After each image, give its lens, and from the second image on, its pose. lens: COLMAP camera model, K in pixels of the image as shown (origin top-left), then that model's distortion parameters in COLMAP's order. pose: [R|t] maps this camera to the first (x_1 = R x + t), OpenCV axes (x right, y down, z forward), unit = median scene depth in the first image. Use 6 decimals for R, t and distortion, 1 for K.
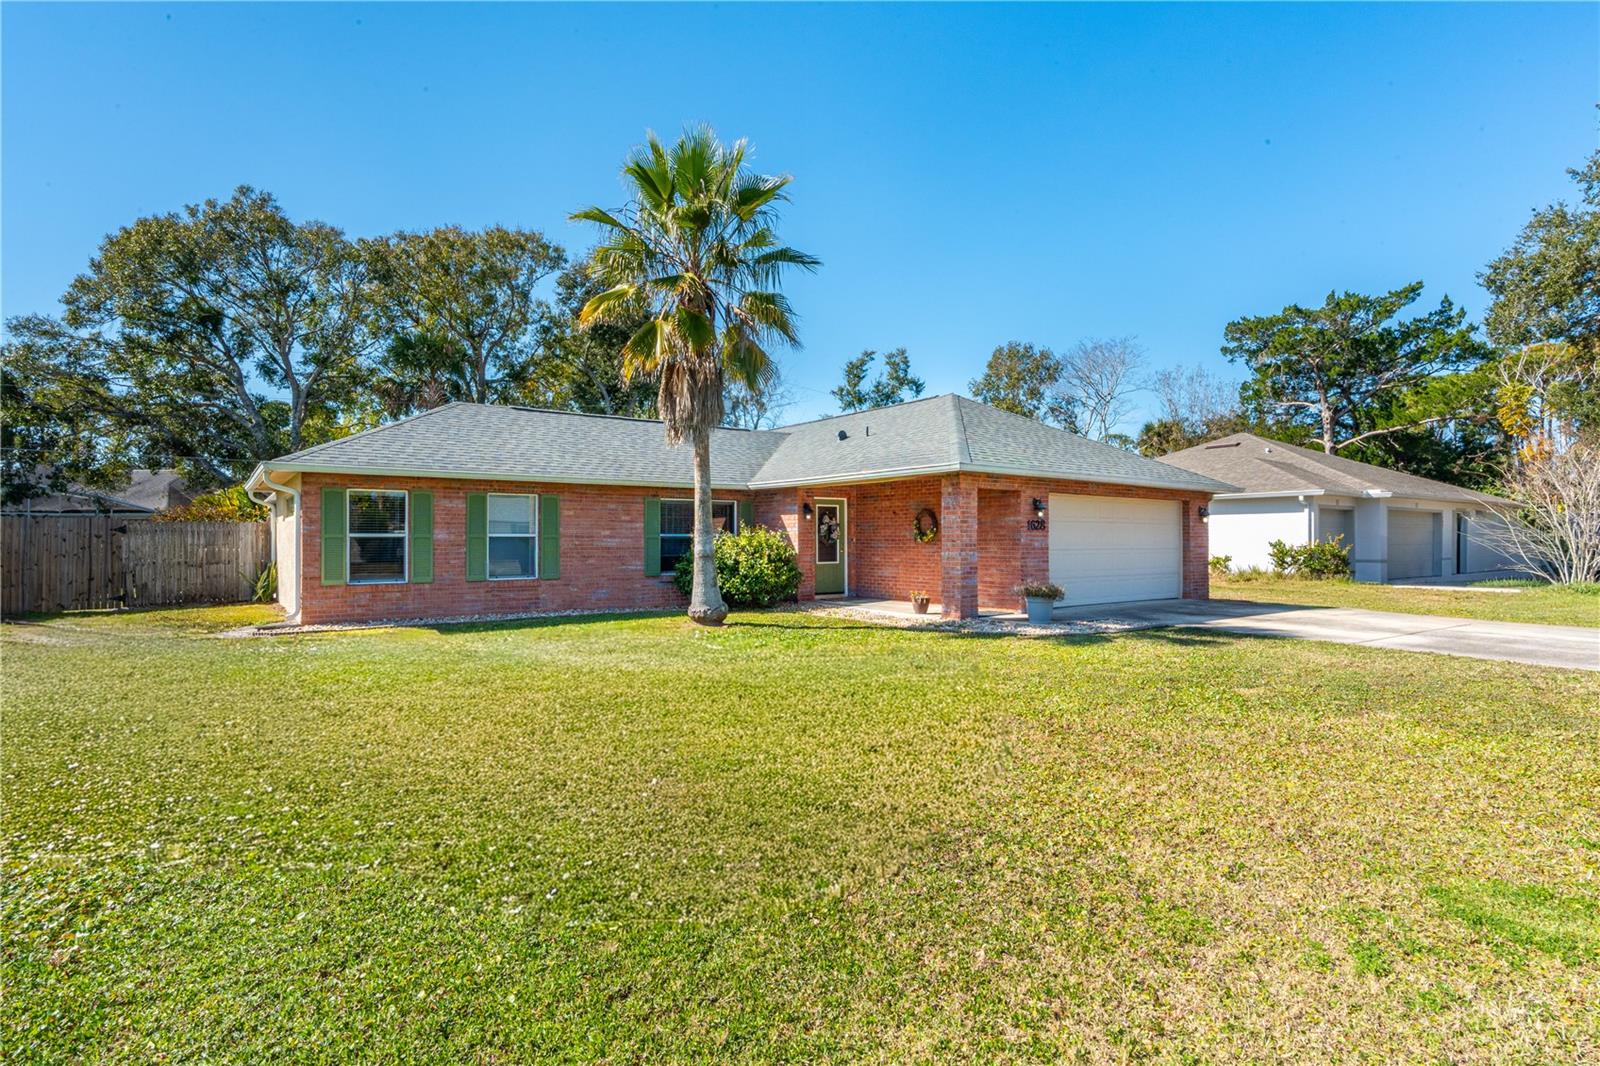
lens RADIAL K [[859.2, 0, 798.6], [0, 859.2, 530.9], [0, 0, 1]] dist [-0.007332, -0.000525]
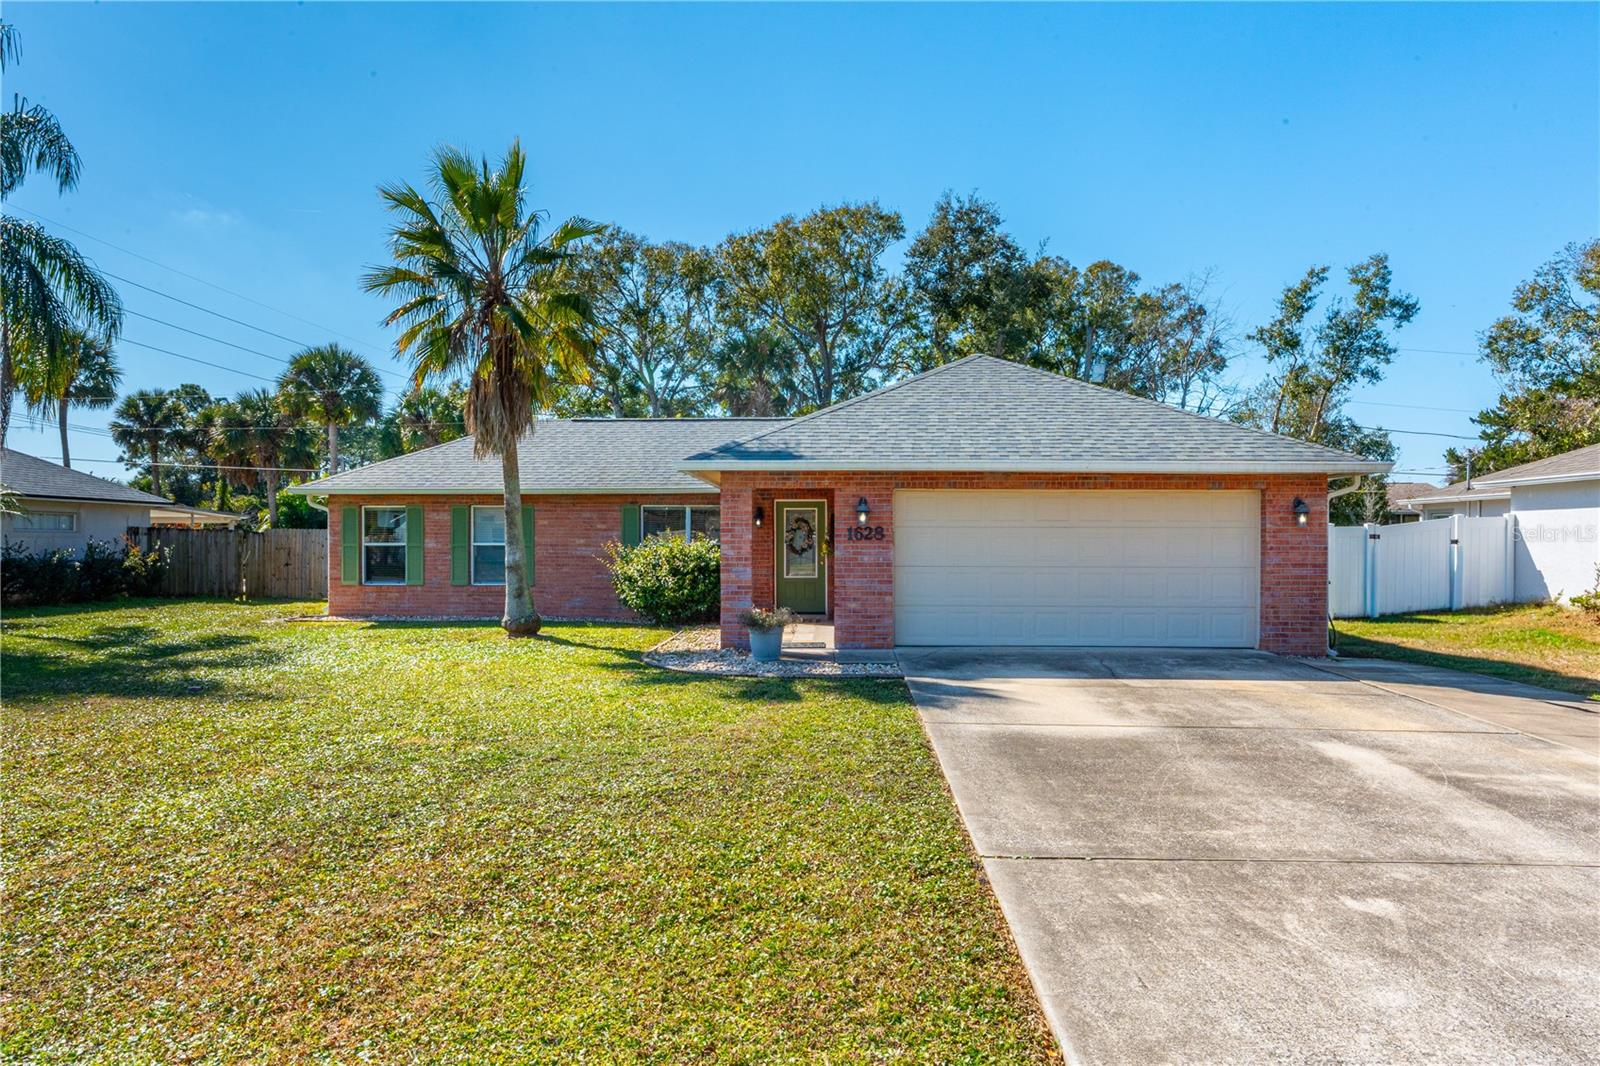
lens RADIAL K [[1076.5, 0, 801.2], [0, 1076.5, 540.4], [0, 0, 1]] dist [0.002177, -0.000388]
pose [[0.750654, 0.001235, -0.660695, 0.824777], [0.004351, 0.999967, 0.006812, -0.006776], [0.660682, -0.007988, 0.750624, 0.231295]]
